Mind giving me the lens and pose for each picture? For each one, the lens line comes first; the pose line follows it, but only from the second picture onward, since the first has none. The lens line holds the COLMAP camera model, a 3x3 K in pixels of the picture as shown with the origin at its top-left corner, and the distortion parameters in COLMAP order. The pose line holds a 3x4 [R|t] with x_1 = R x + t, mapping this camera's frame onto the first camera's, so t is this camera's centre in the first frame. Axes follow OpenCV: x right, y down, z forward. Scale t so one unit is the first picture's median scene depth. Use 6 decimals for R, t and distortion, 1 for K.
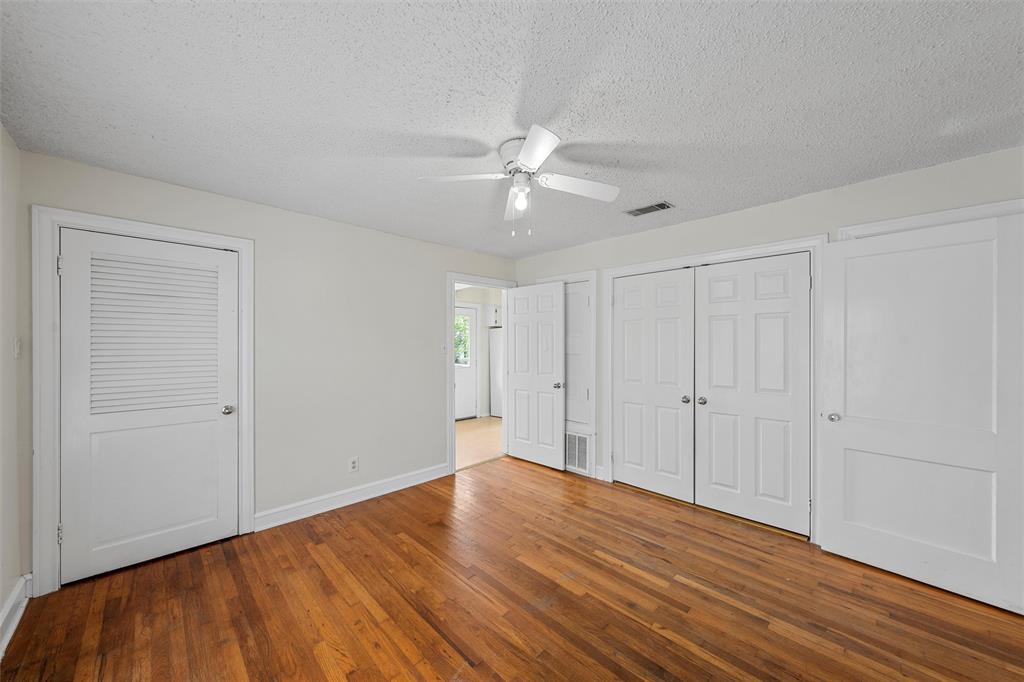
lens RADIAL K [[376.3, 0, 512.0], [0, 376.3, 341.0], [0, 0, 1]] dist [-0.000722, -0.000105]
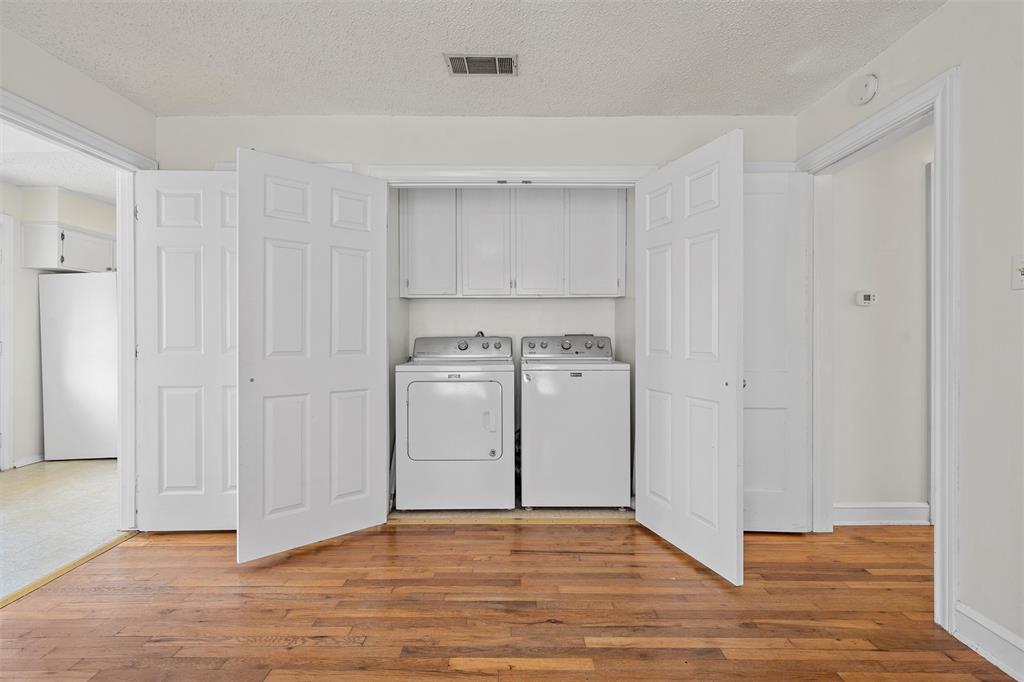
lens RADIAL K [[462.8, 0, 508.2], [0, 462.8, 336.8], [0, 0, 1]] dist [0.001918, 0.000463]
pose [[0.697719, 0.001237, 0.716370, -0.163035], [-0.003927, 0.999990, 0.002097, 0.102095], [-0.716360, -0.004276, 0.697717, 0.461539]]
